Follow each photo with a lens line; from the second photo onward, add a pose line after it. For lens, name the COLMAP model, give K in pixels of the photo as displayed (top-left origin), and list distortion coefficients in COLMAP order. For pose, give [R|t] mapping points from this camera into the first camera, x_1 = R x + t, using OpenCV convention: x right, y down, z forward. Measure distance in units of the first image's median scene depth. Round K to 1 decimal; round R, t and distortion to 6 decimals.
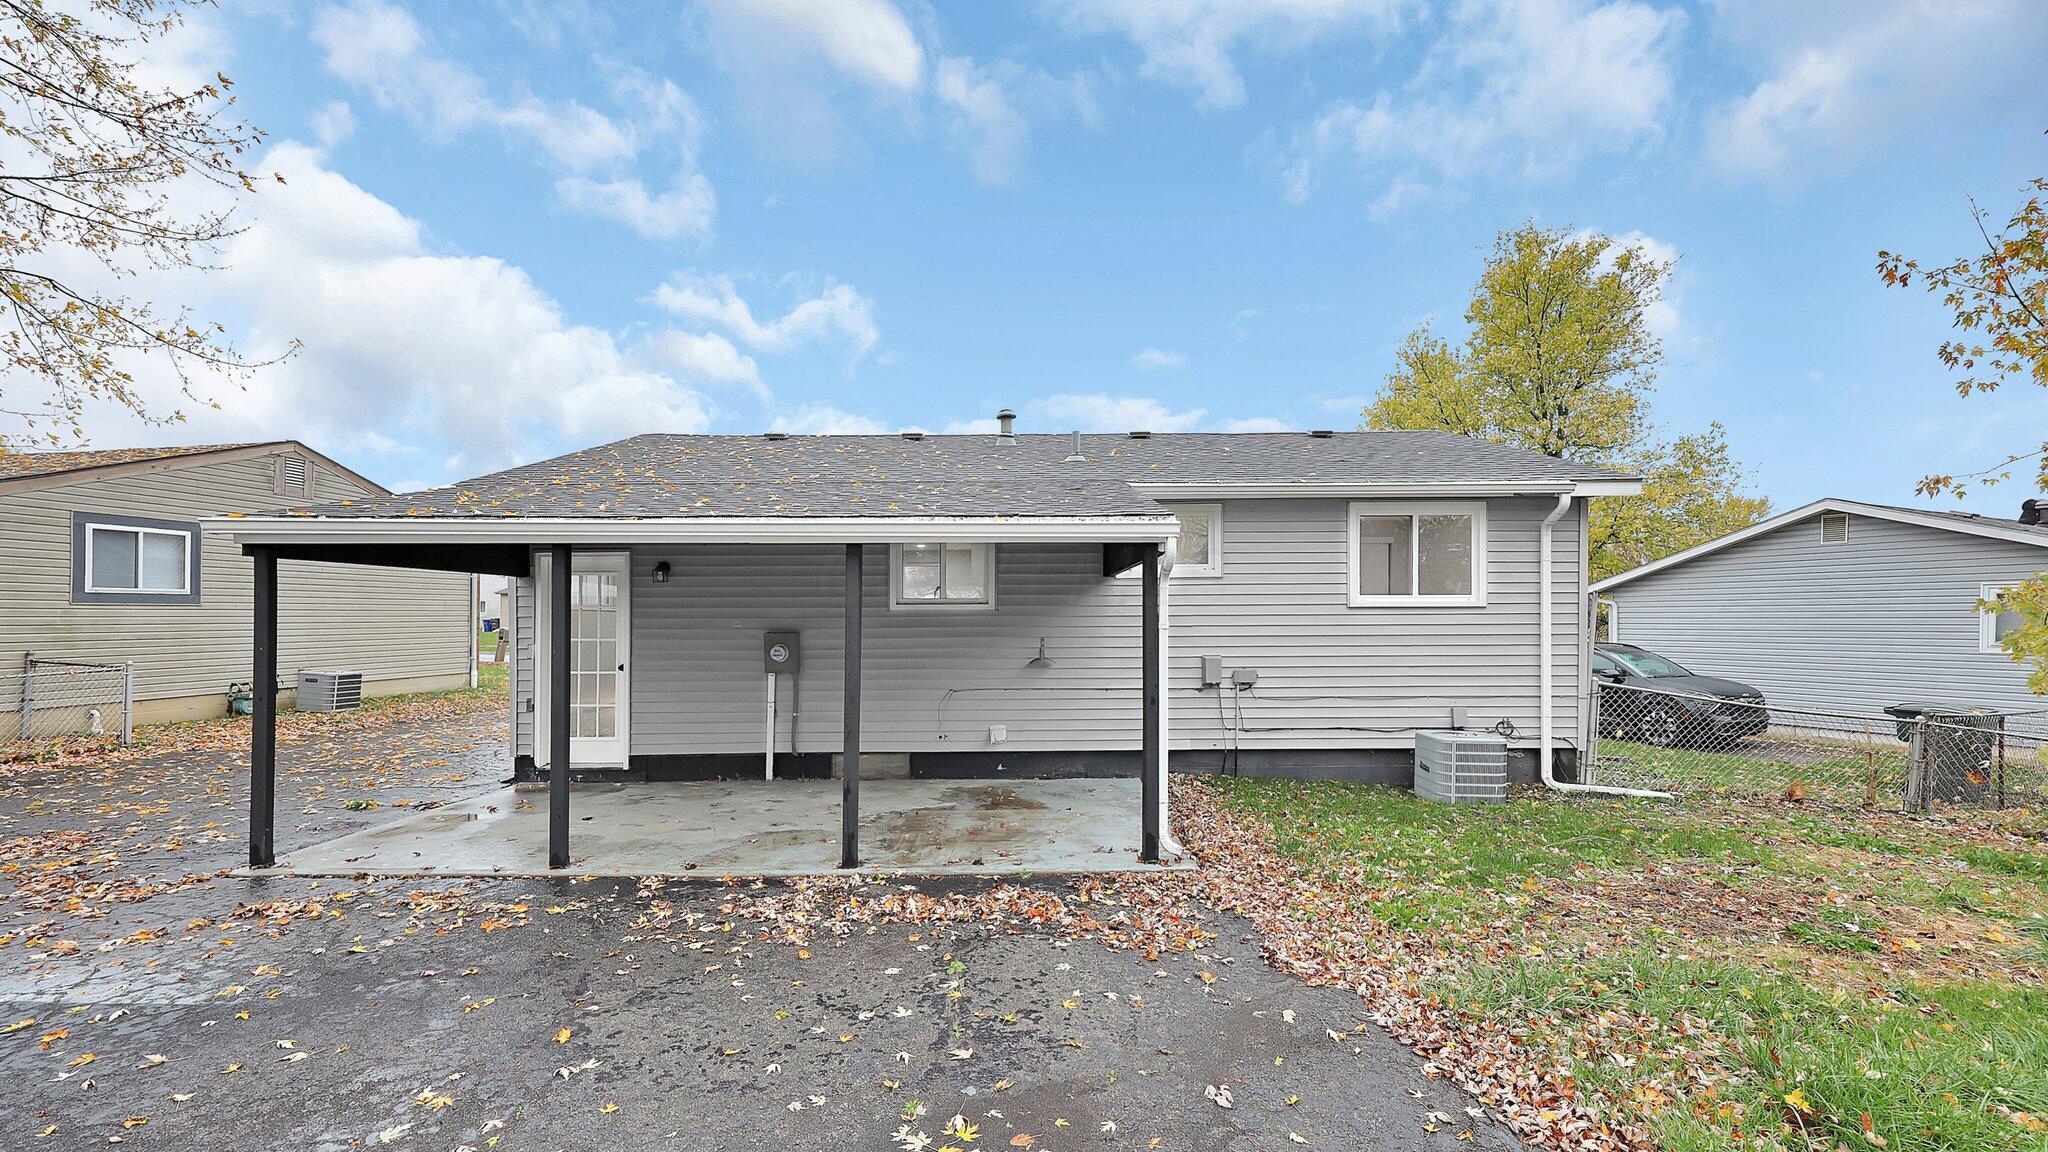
lens RADIAL K [[847.1, 0, 1050.7], [0, 847.1, 599.3], [0, 0, 1]] dist [0.003517, 0.000095]
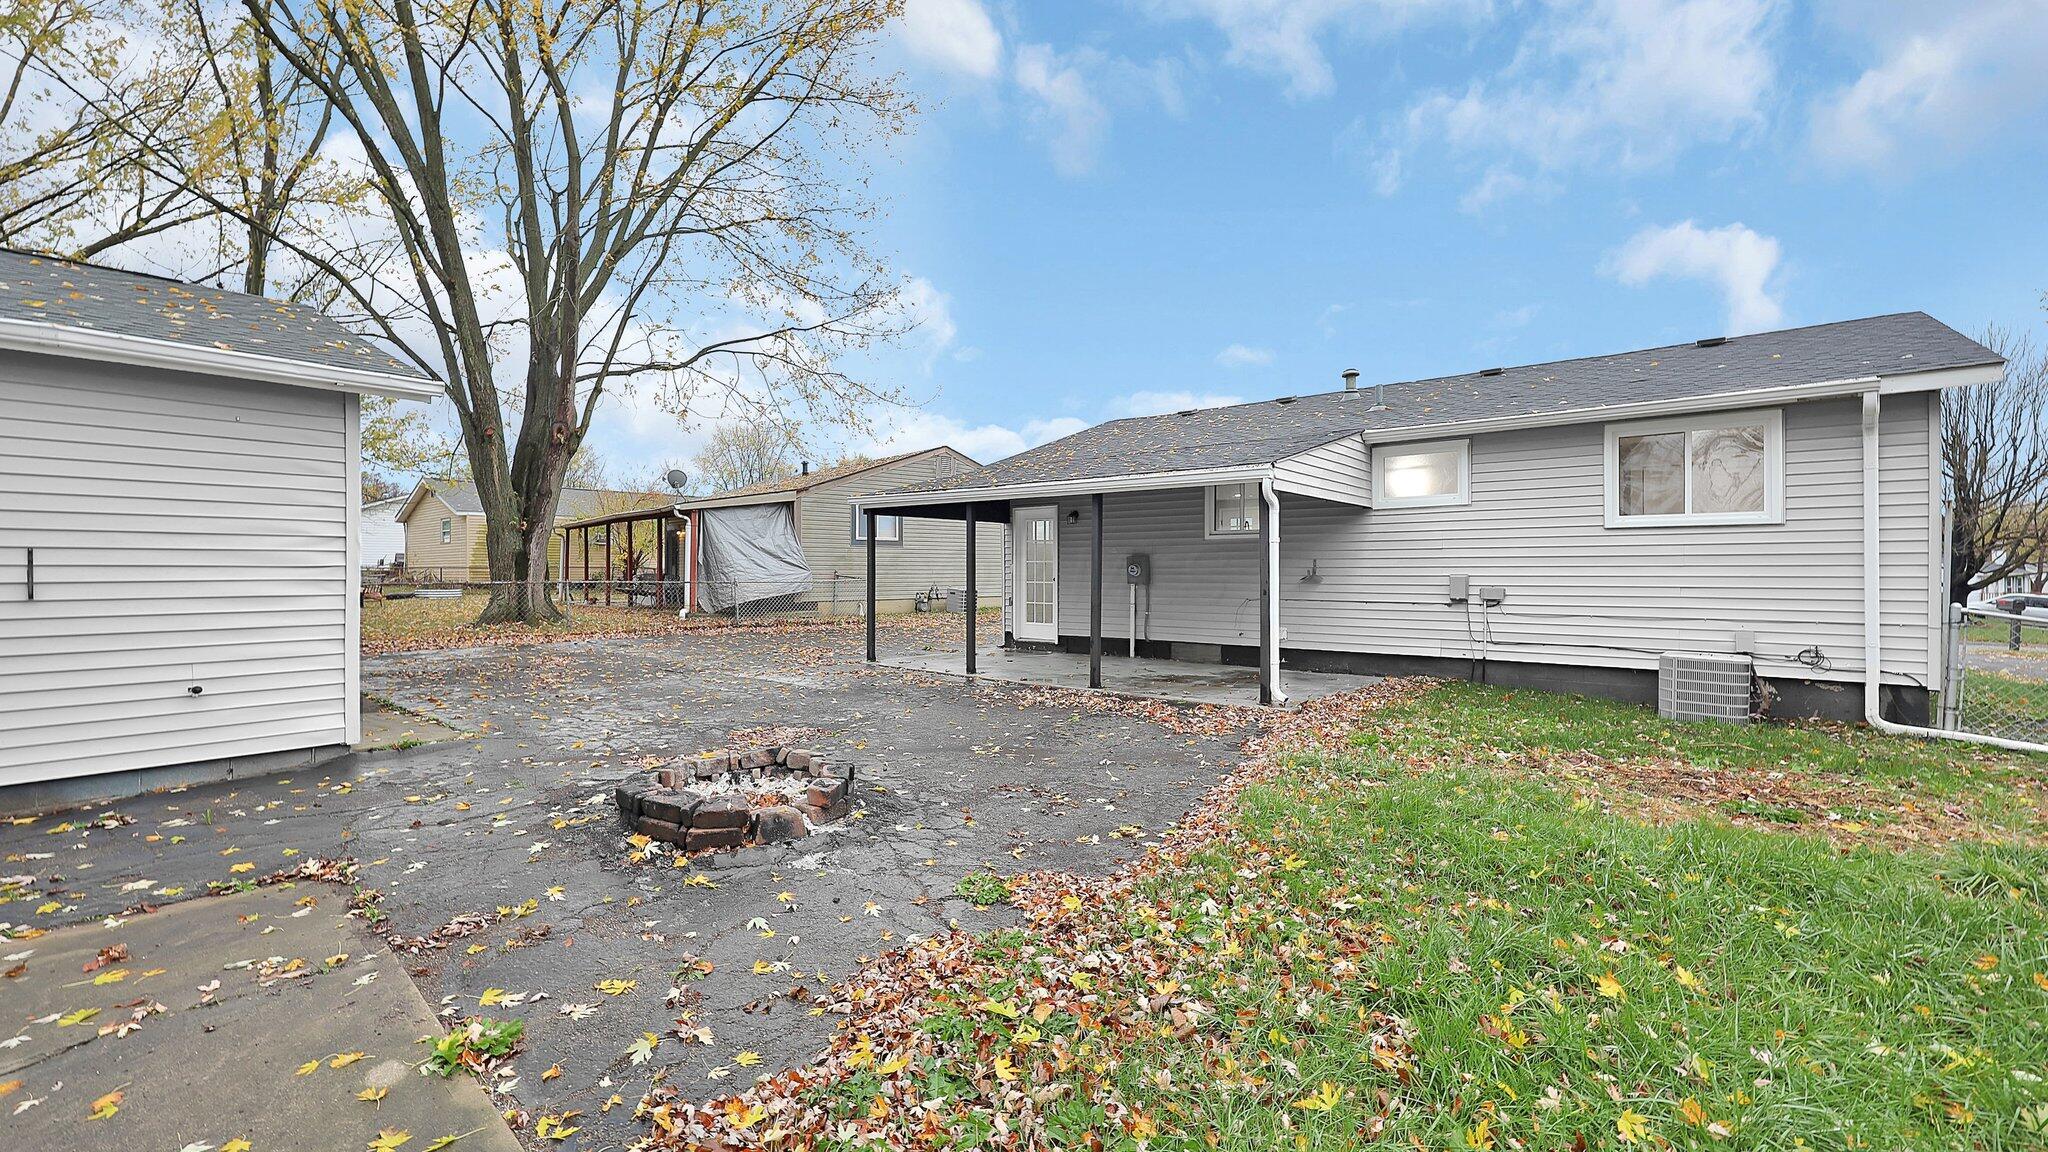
lens RADIAL K [[847.1, 0, 1034.2], [0, 847.1, 567.3], [0, 0, 1]] dist [0.003517, 0.000095]
pose [[0.765203, 0.003066, -0.643782, 0.482461], [0.010192, 0.999806, 0.016876, 0.032068], [0.643708, -0.019474, 0.765023, -0.226669]]
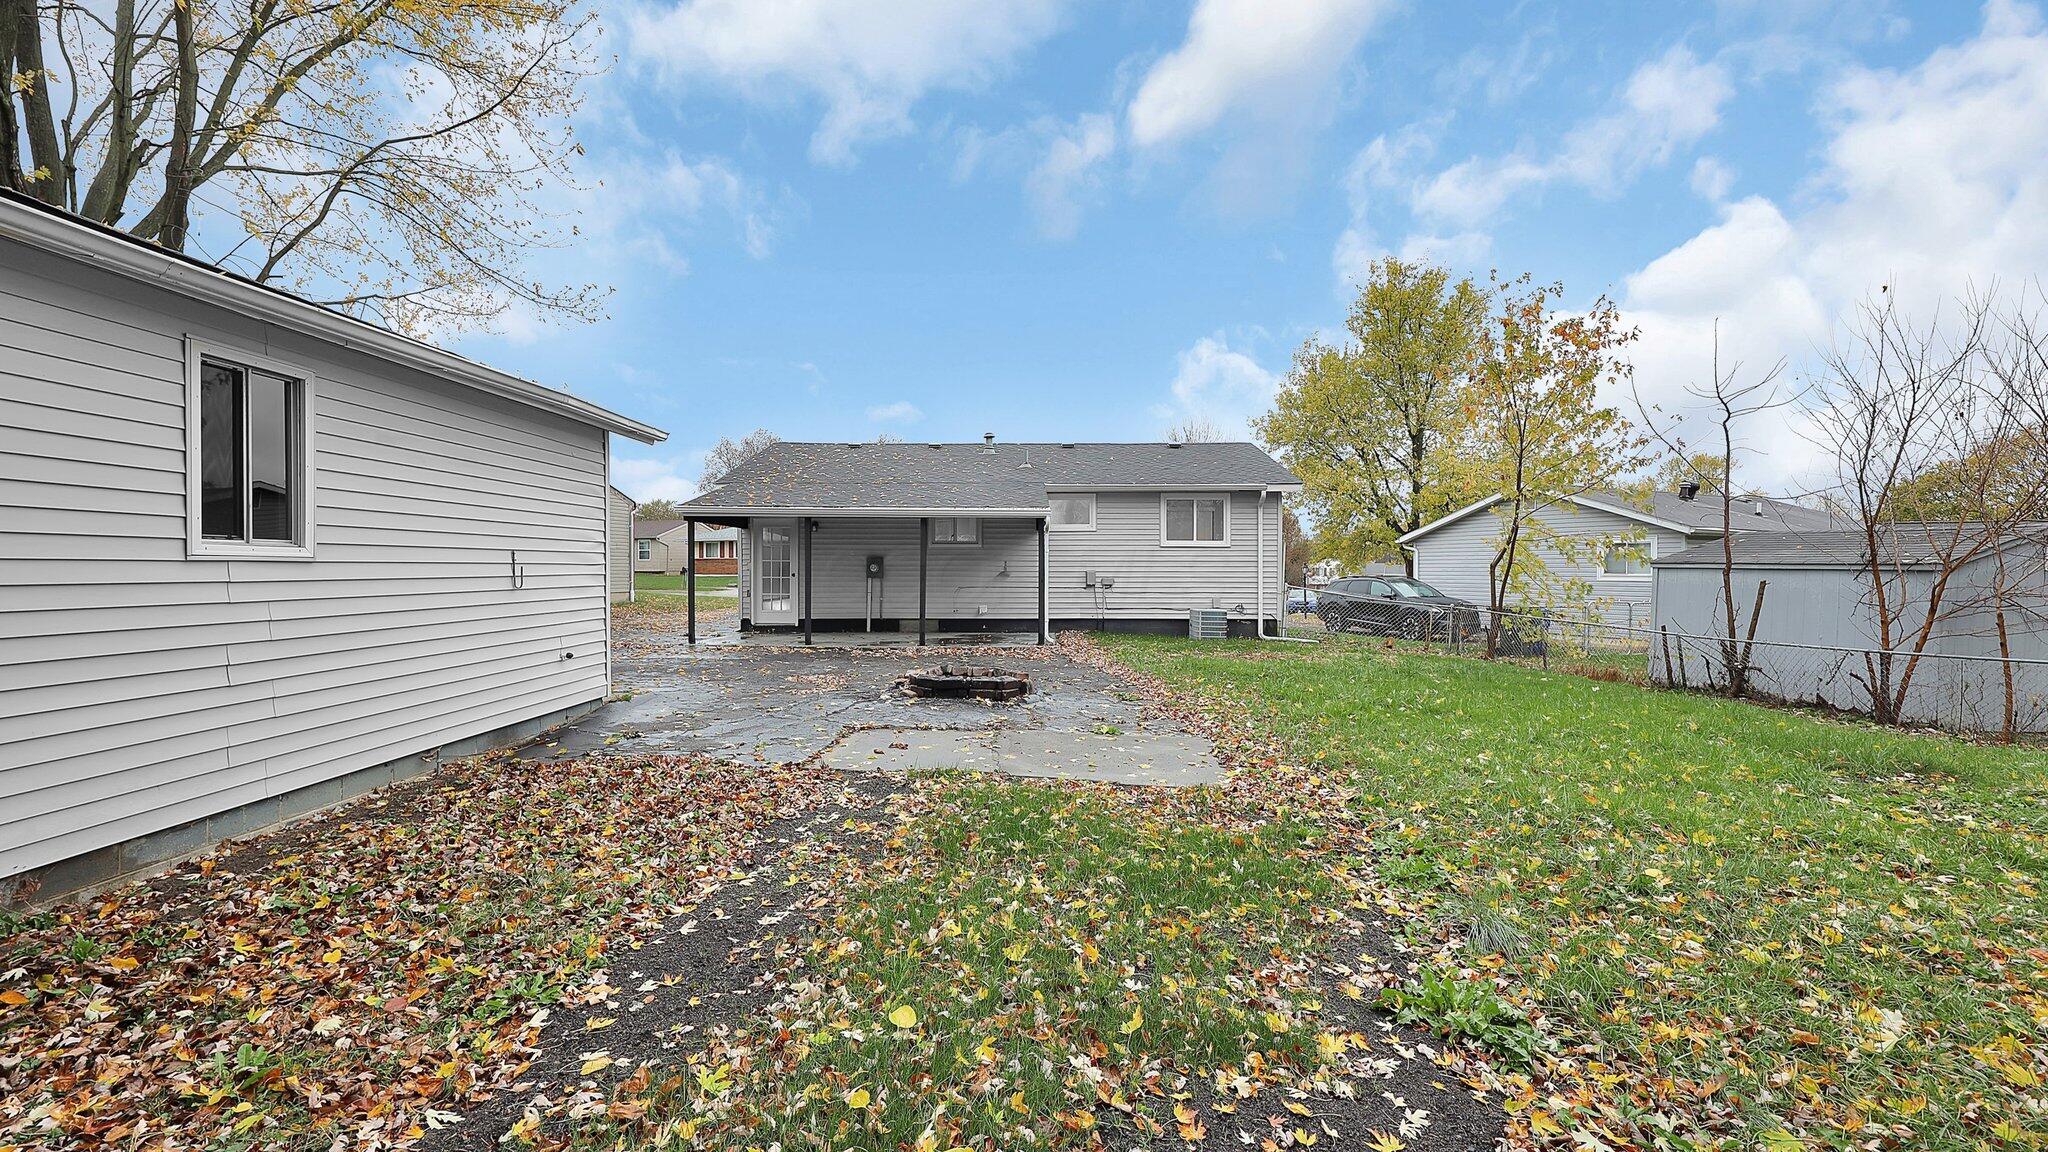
lens RADIAL K [[847.1, 0, 1017.6], [0, 847.1, 572.8], [0, 0, 1]] dist [0.003517, 0.000095]
pose [[0.999422, 0.007255, -0.033227, 0.084303], [-0.006330, 0.999592, 0.027842, 0.017729], [0.033415, -0.027616, 0.999060, -0.976920]]
